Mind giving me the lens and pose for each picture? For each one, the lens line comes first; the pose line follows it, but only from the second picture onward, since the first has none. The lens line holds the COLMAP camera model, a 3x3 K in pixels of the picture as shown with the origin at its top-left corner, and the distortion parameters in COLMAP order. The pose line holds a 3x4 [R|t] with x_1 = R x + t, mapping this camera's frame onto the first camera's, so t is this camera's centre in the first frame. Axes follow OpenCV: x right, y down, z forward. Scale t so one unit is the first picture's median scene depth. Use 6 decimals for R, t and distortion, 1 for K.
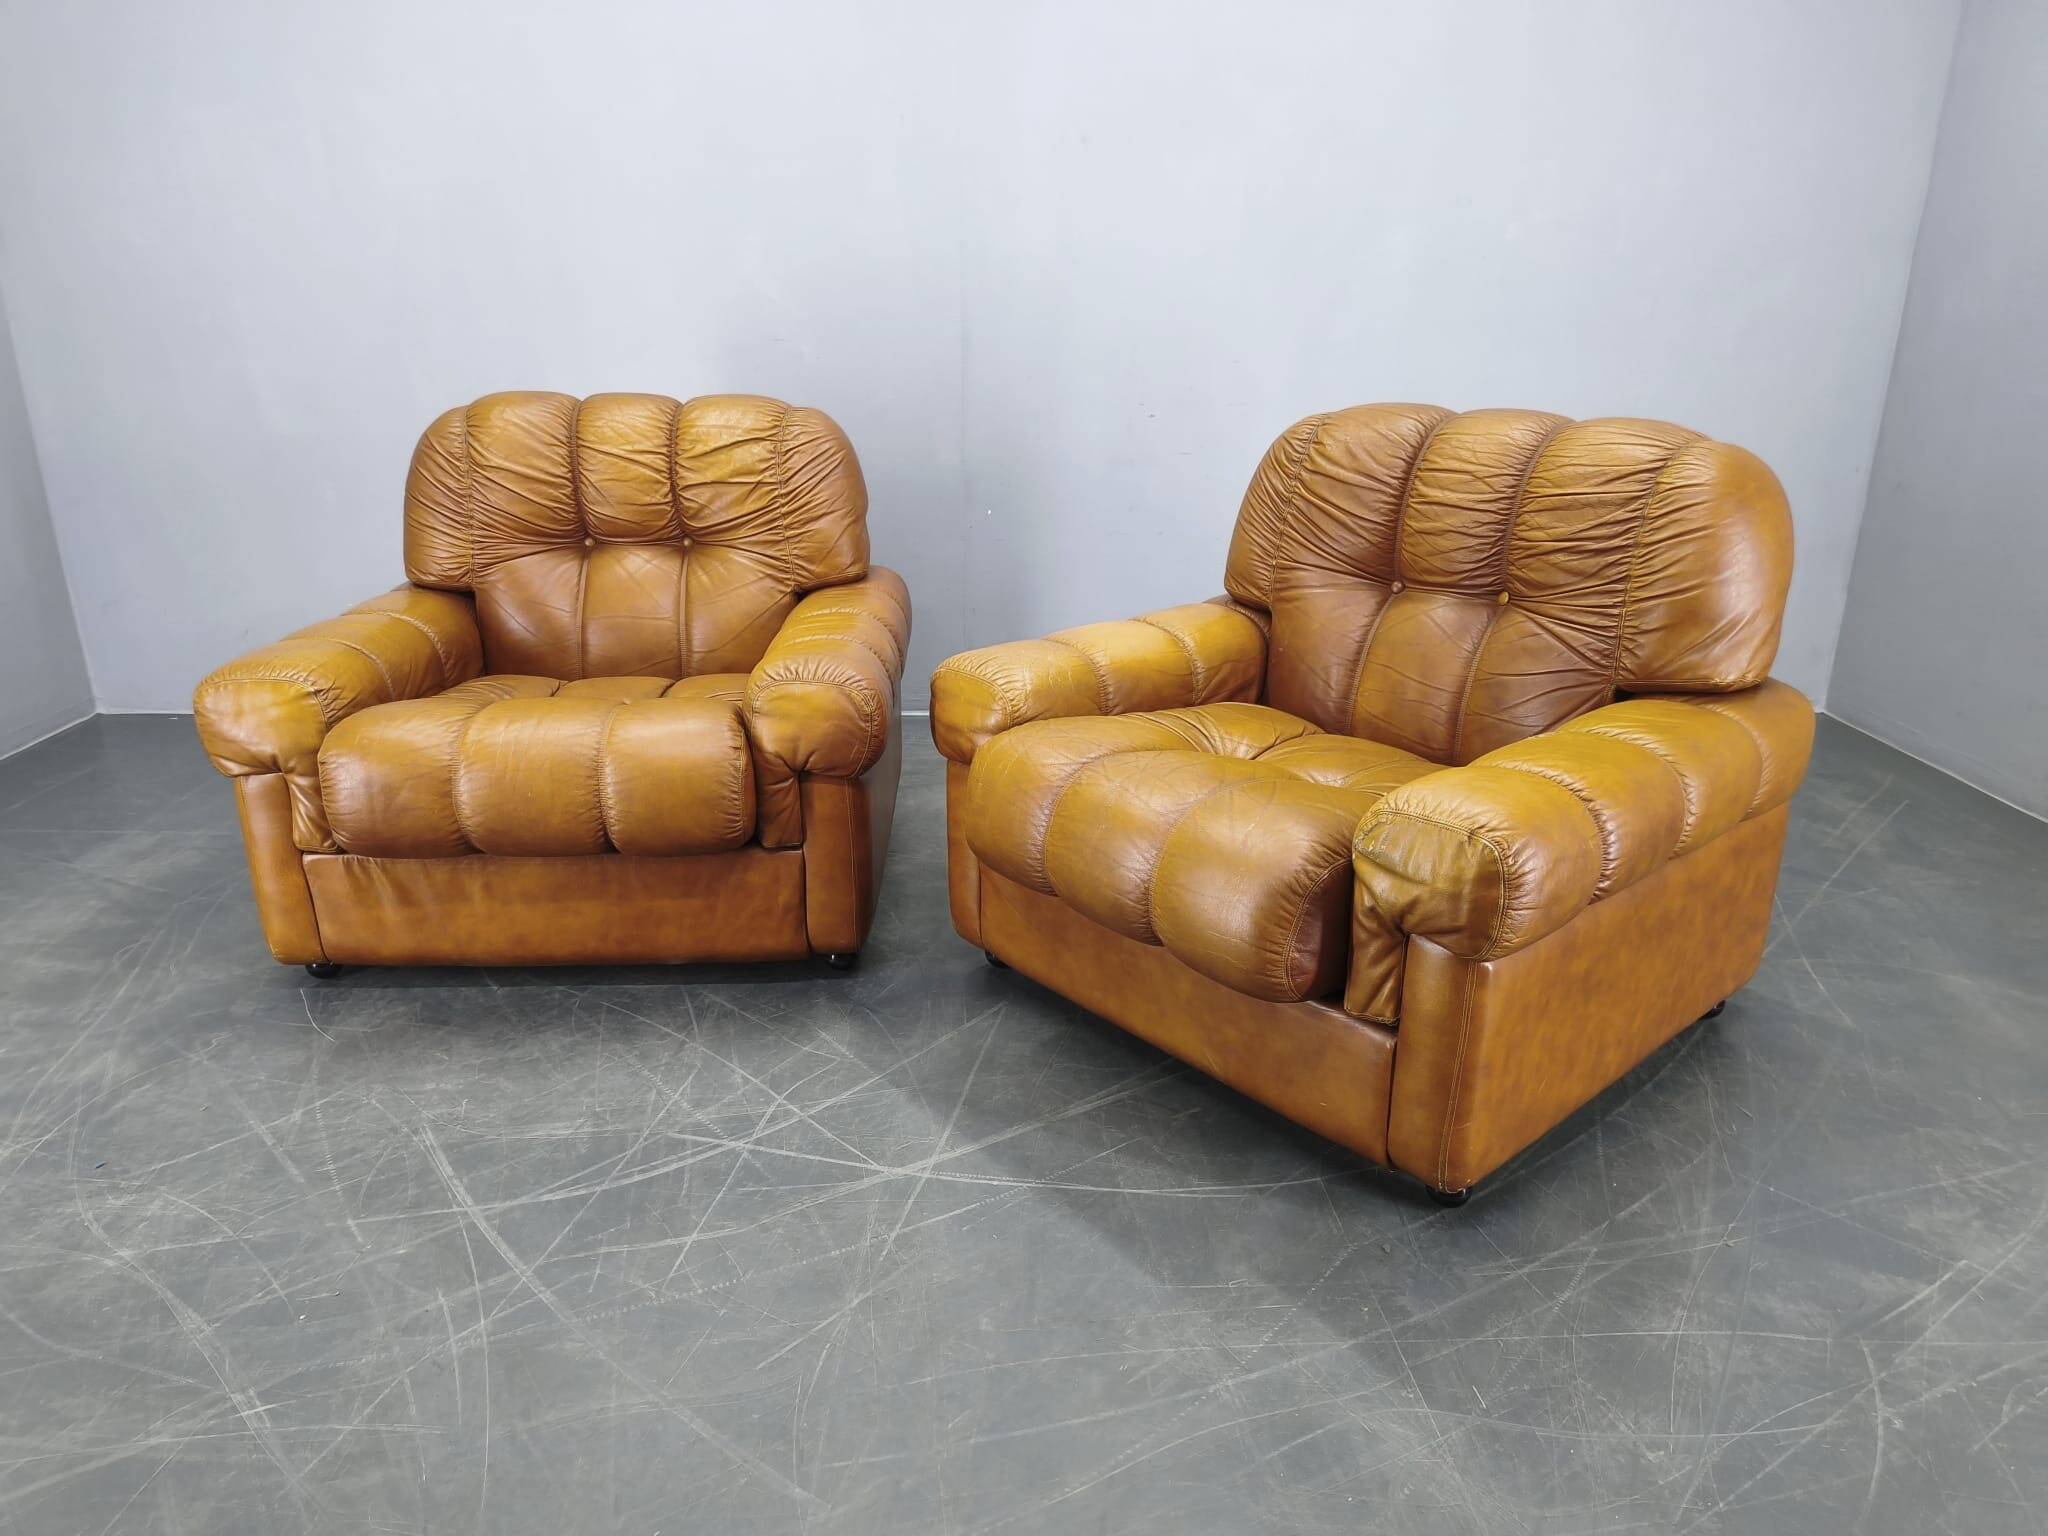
lens RADIAL K [[1331.2, 0, 1042.5], [0, 1331.2, 768.1], [0, 0, 1]] dist [0.055790, -0.049778]
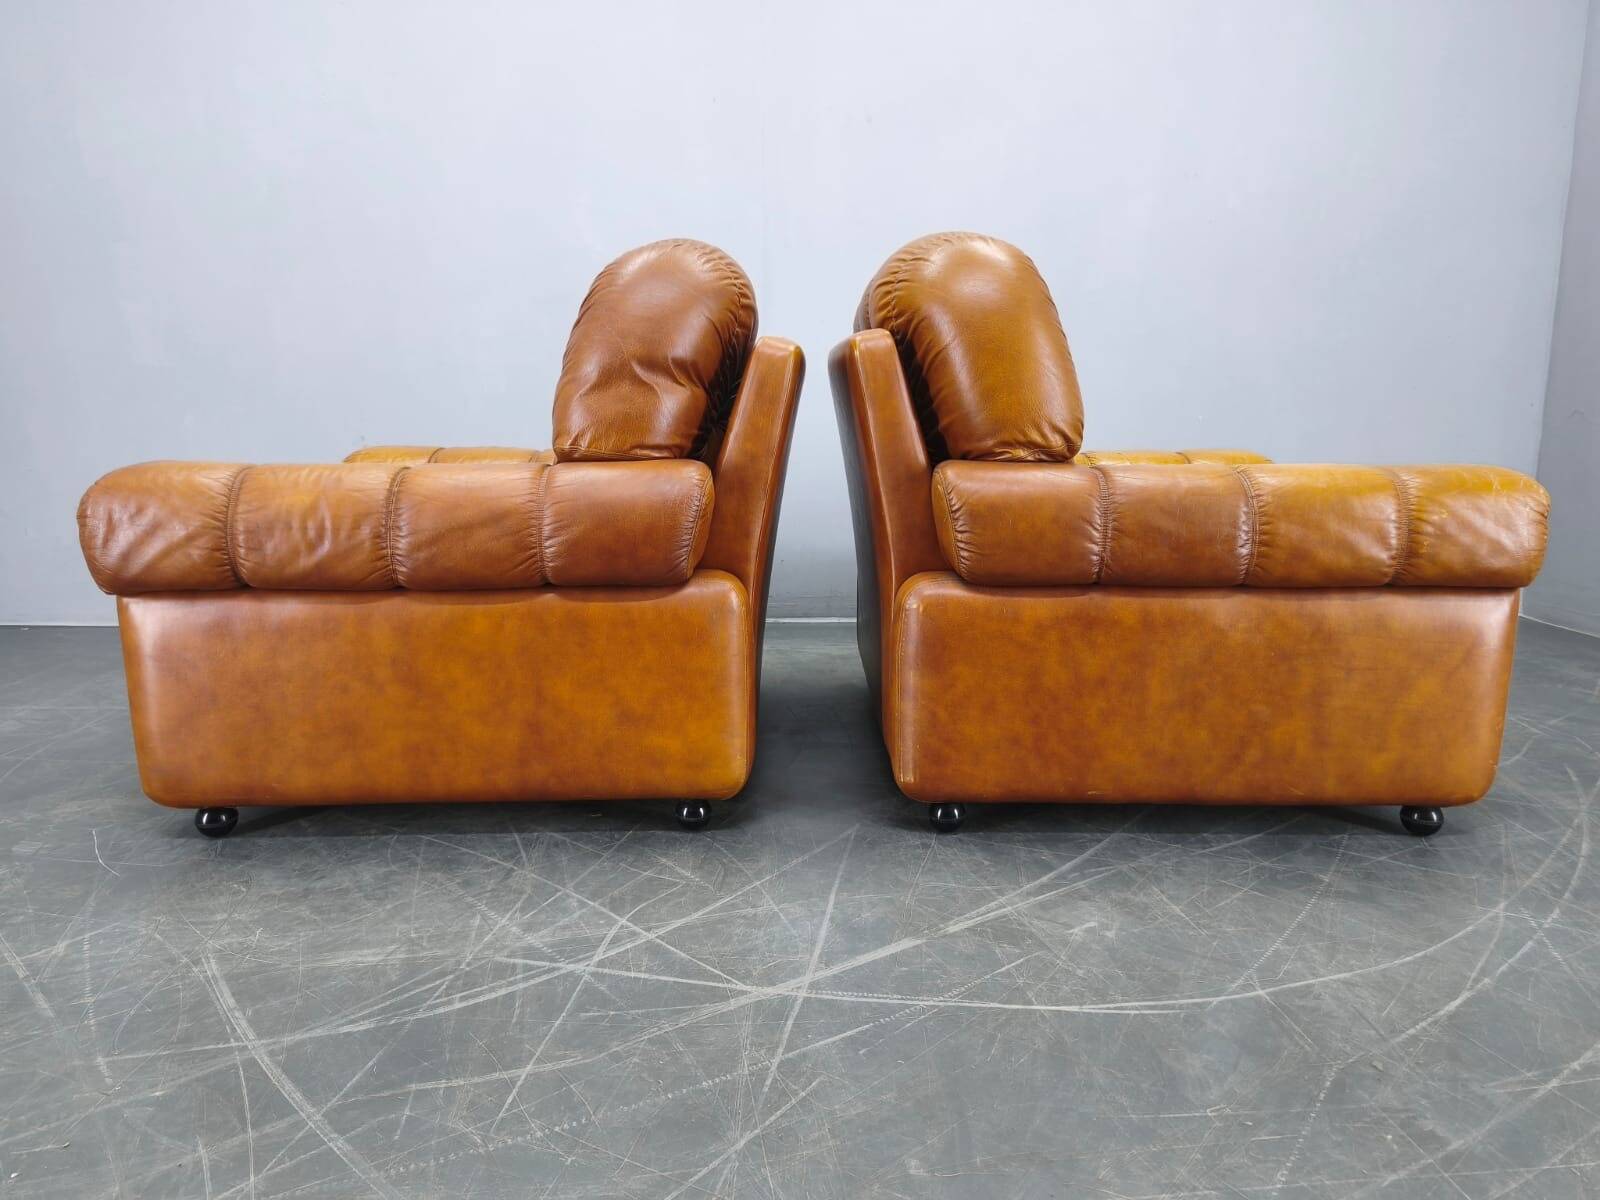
lens RADIAL K [[1040.0, 0, 810.6], [0, 1040.0, 601.4], [0, 0, 1]] dist [0.055790, -0.049778]
pose [[0.999288, -0.005541, 0.037324, -0.092191], [0.011119, 0.988478, -0.150957, 0.138099], [-0.036058, 0.151265, 0.987835, 0.267476]]
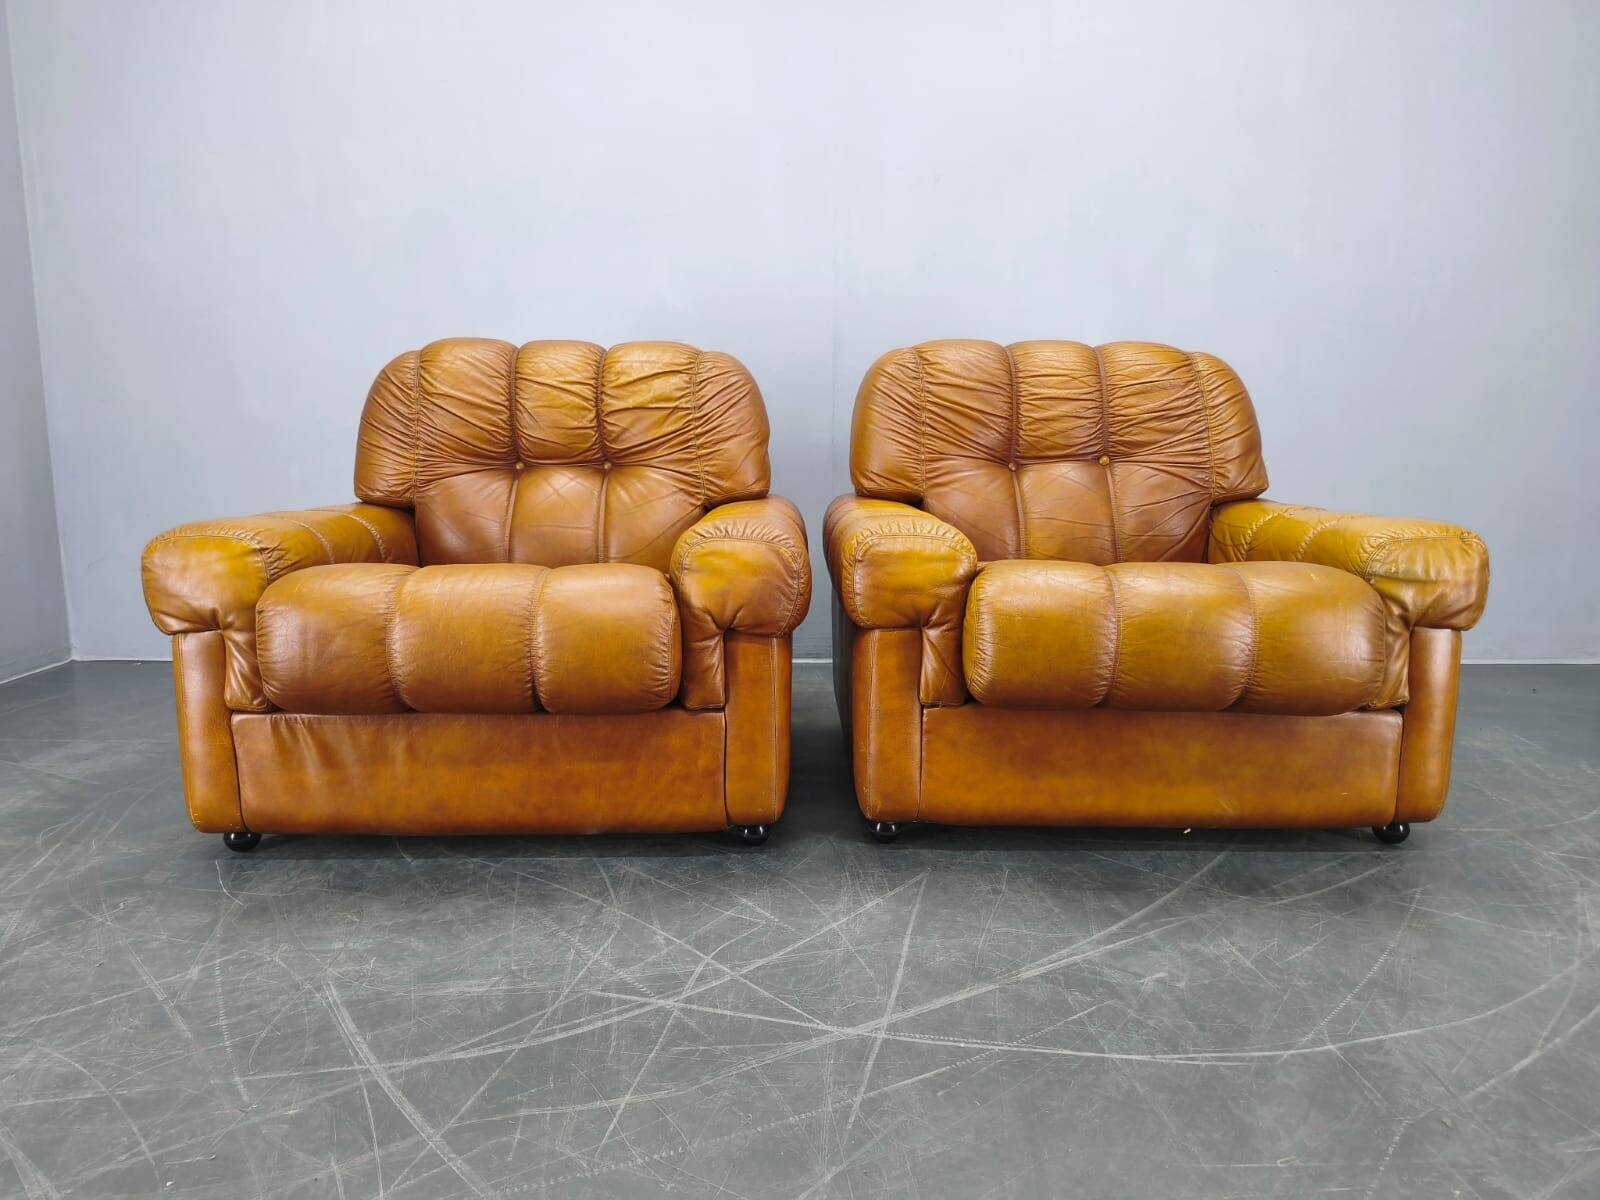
lens RADIAL K [[1040.0, 0, 811.4], [0, 1040.0, 595.2], [0, 0, 1]] dist [0.055790, -0.049778]
pose [[0.999833, 0.000662, -0.018273, -0.105892], [-0.004050, 0.982541, -0.186004, 0.127880], [0.017831, 0.186047, 0.982379, 0.227548]]
